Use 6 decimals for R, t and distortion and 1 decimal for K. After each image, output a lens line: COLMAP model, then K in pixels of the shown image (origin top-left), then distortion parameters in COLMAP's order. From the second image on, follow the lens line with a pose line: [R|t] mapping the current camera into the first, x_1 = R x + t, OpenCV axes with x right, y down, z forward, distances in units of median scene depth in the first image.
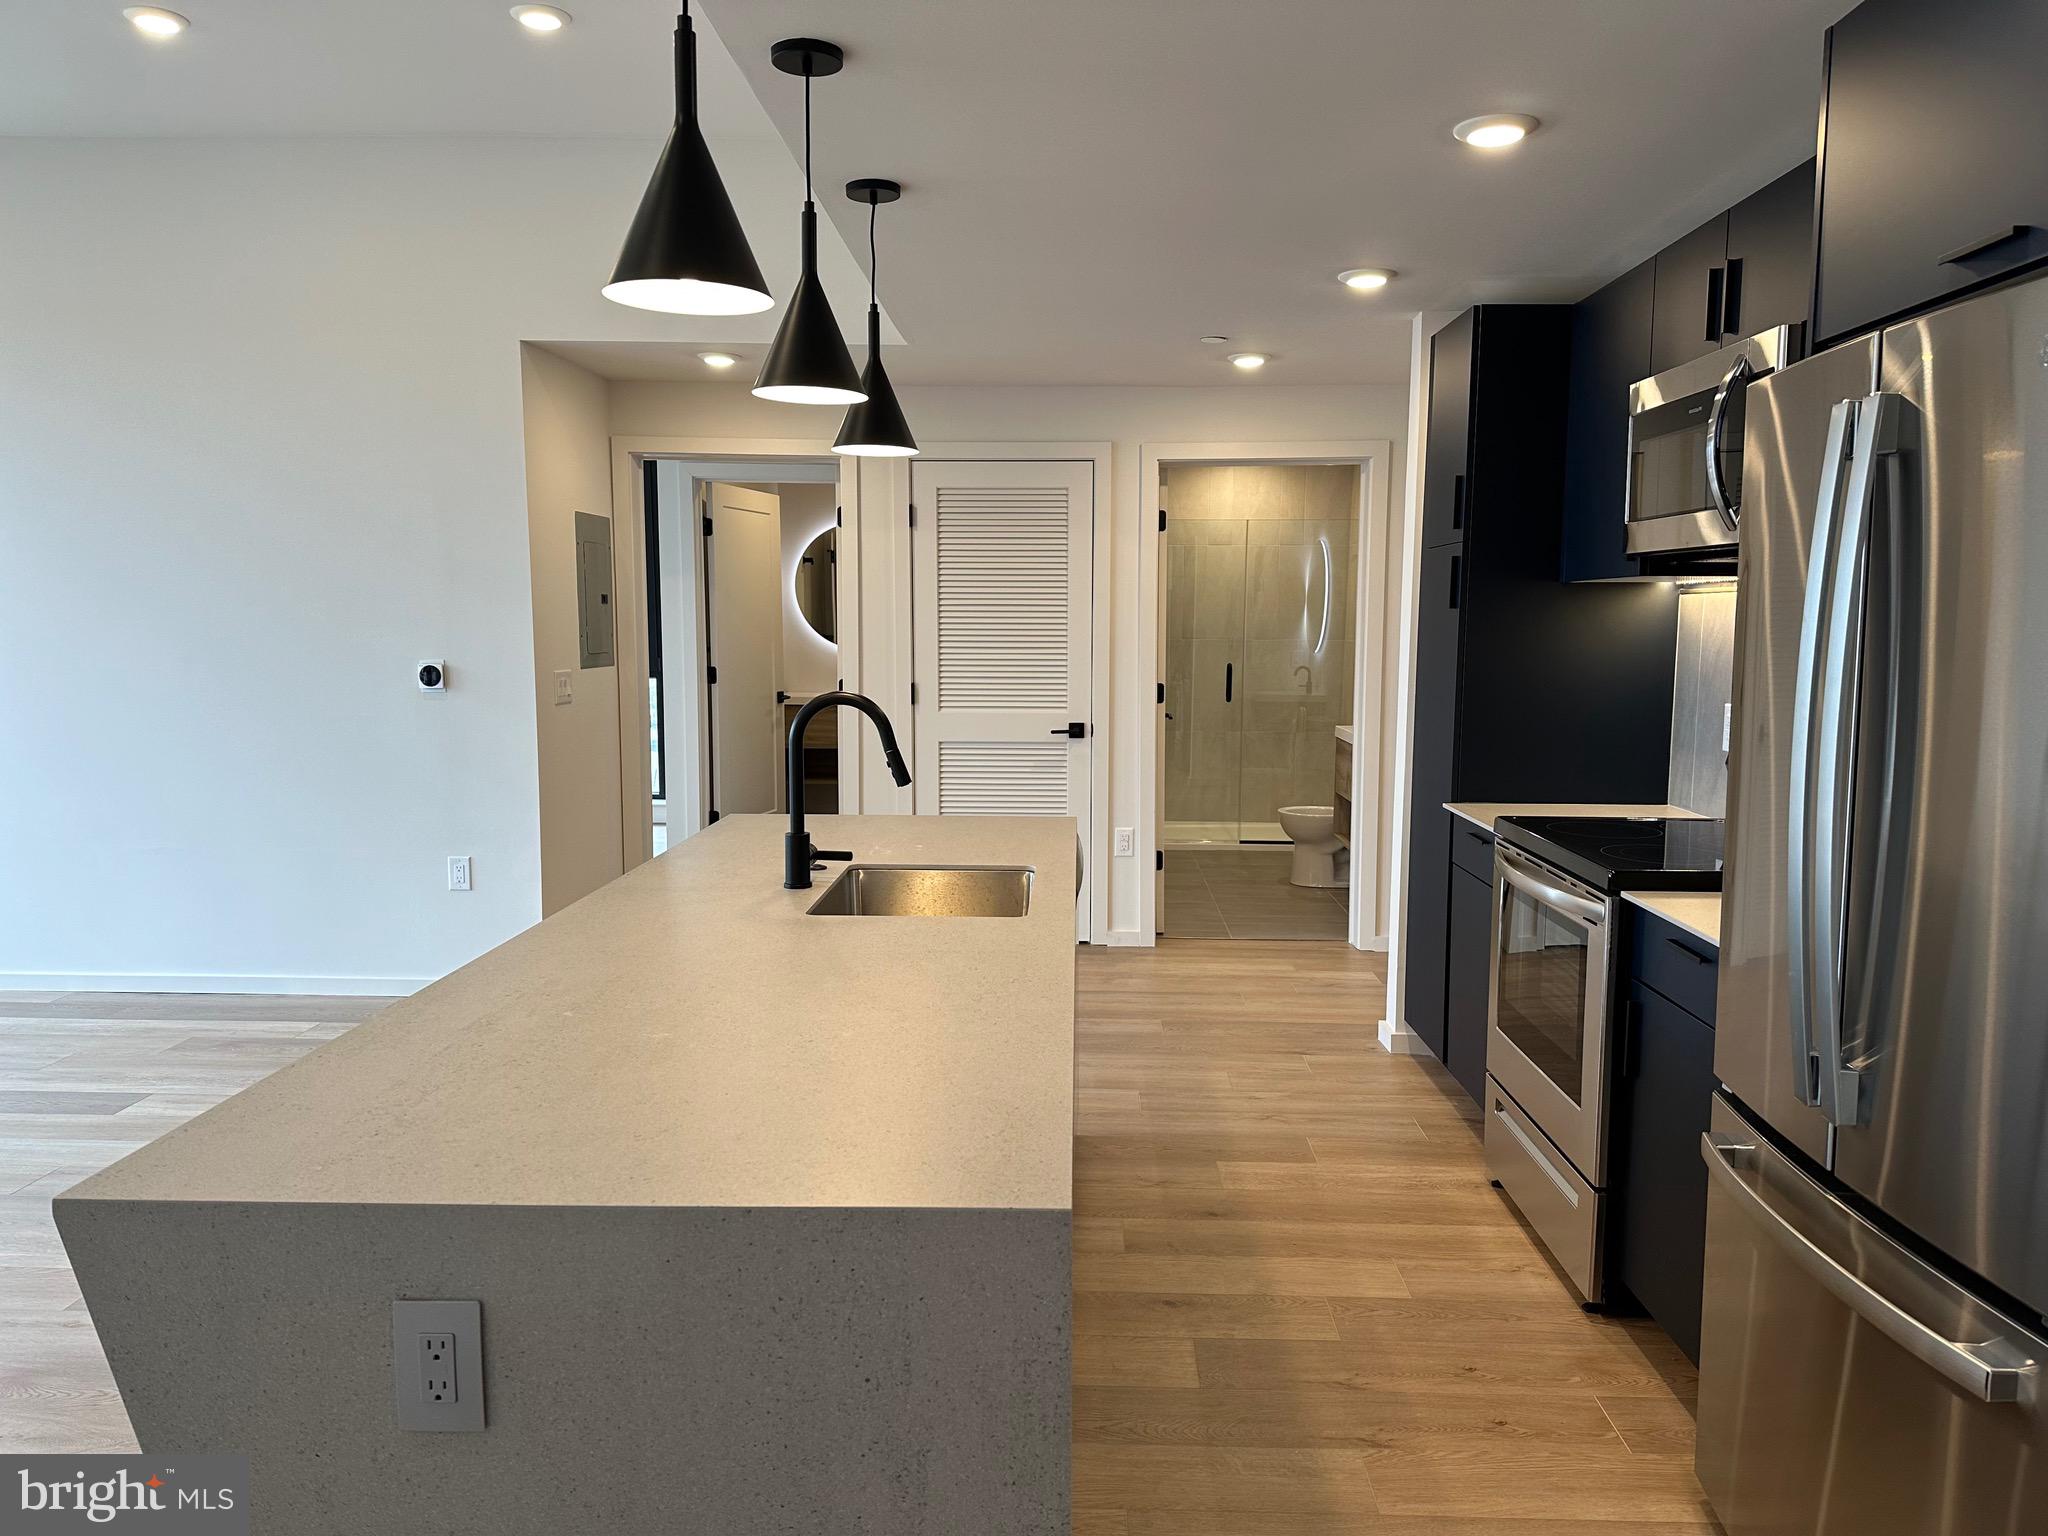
lens RADIAL K [[1421.8, 0, 1024.0], [0, 1421.8, 768.0], [0, 0, 1]] dist [0.002391, 0.000808]
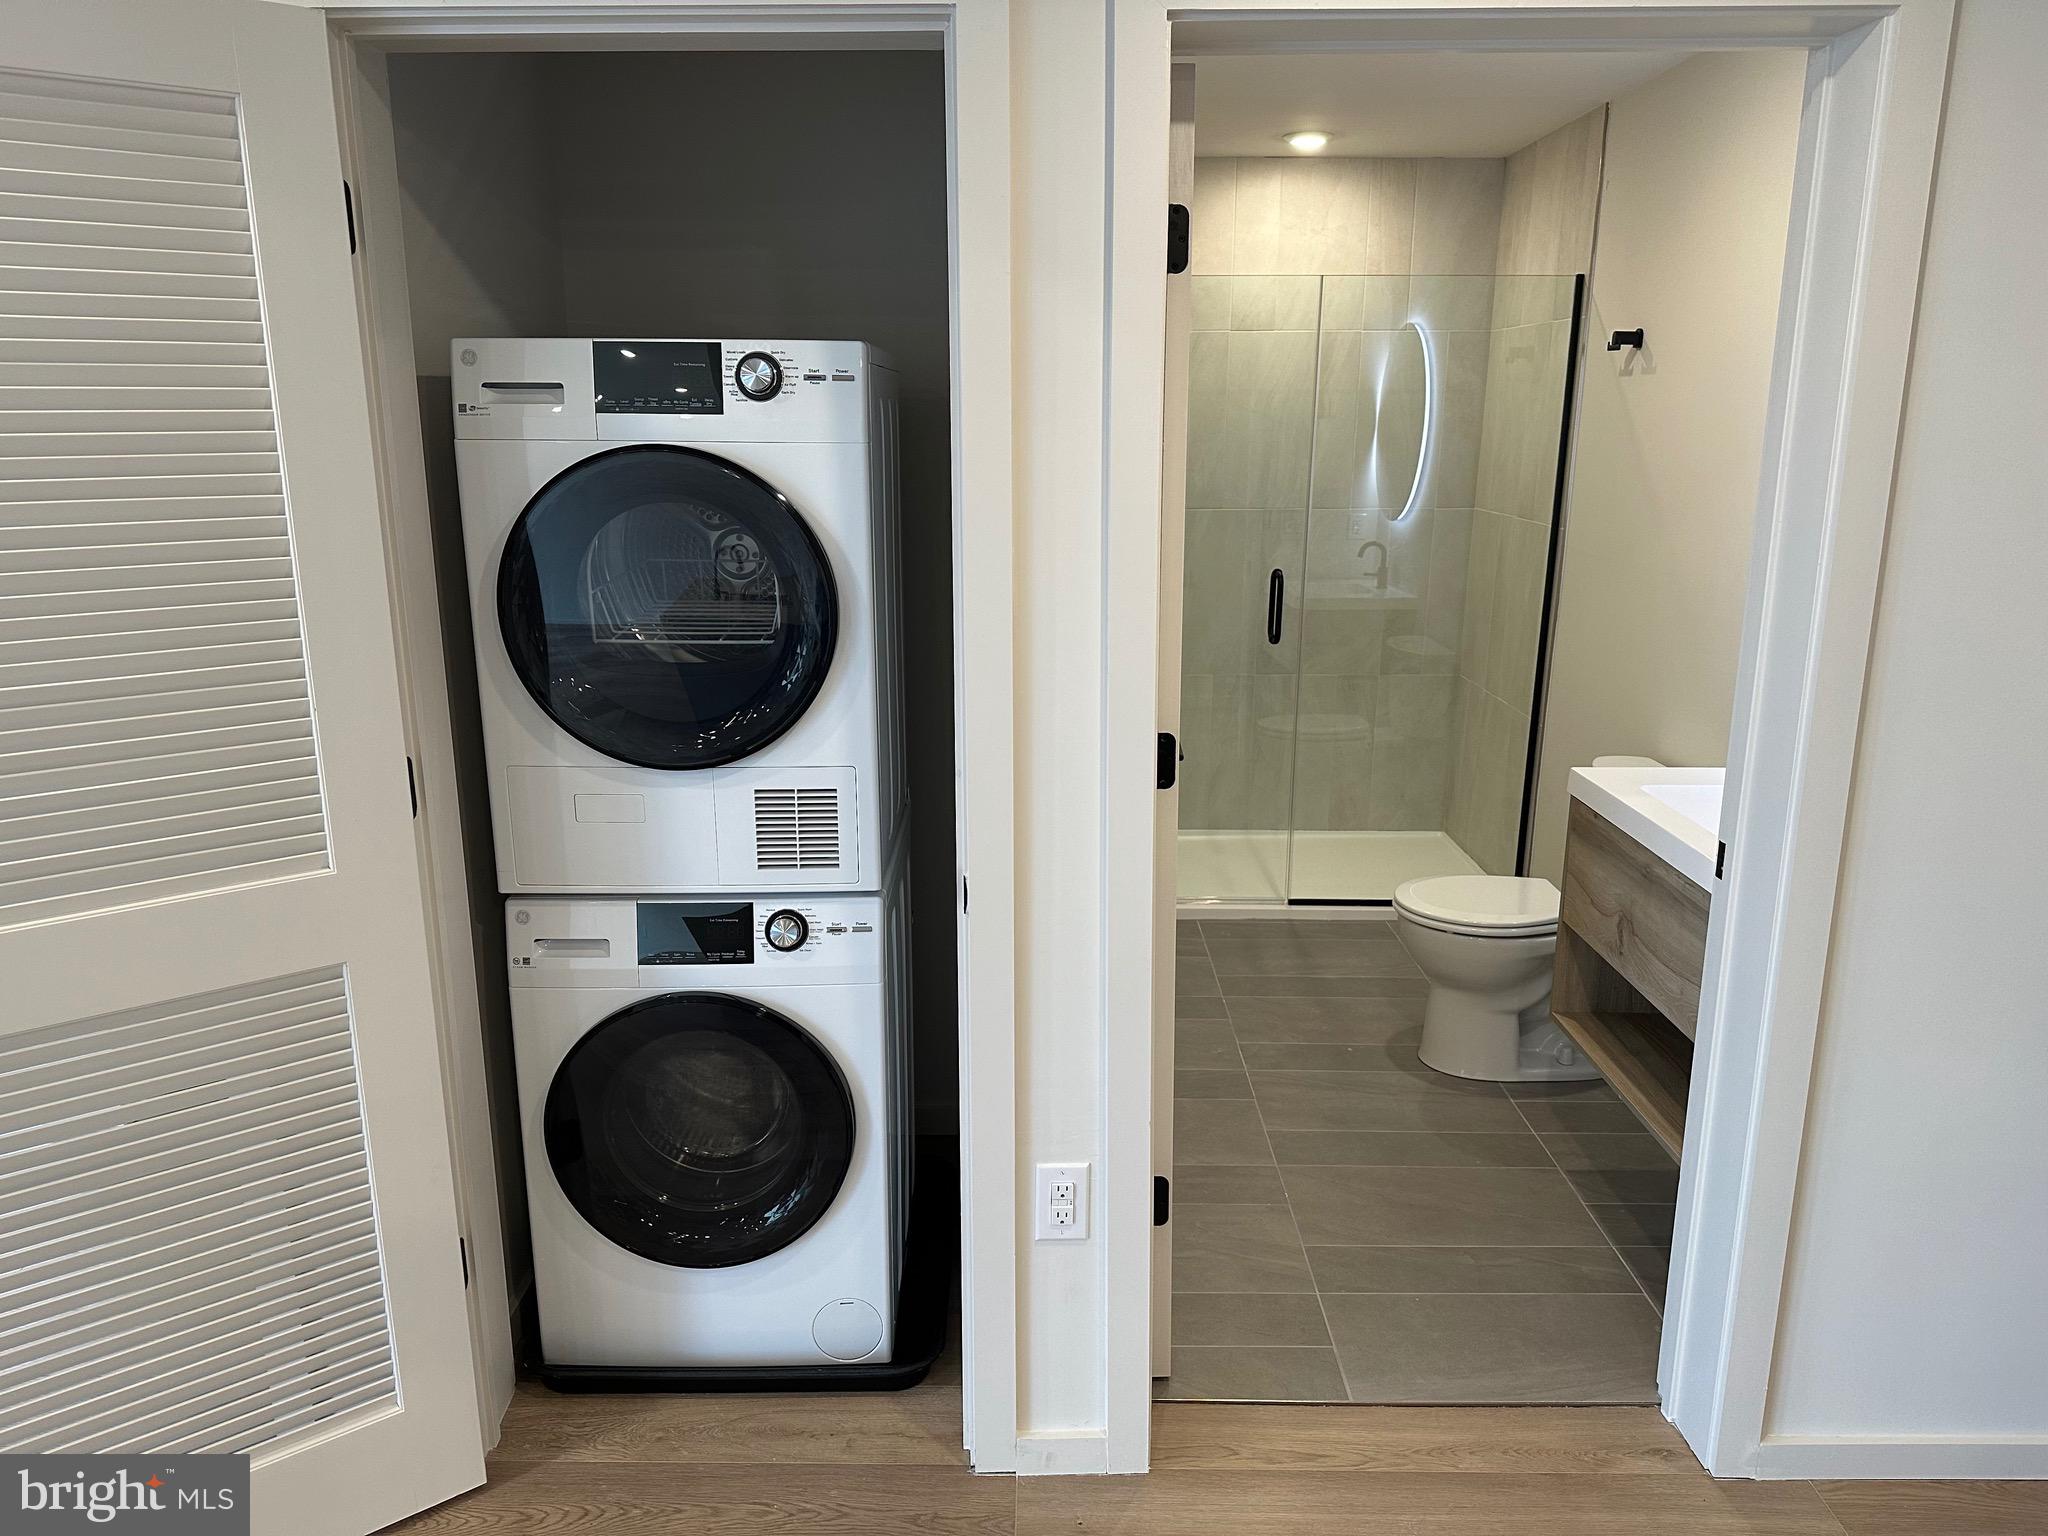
lens RADIAL K [[1421.8, 0, 1024.0], [0, 1421.8, 768.0], [0, 0, 1]] dist [0.002391, 0.000808]
pose [[0.999455, -0.008115, 0.031985, 0.050493], [0.003822, 0.991234, 0.132064, -0.095305], [-0.032776, -0.131869, 0.990725, 0.666522]]
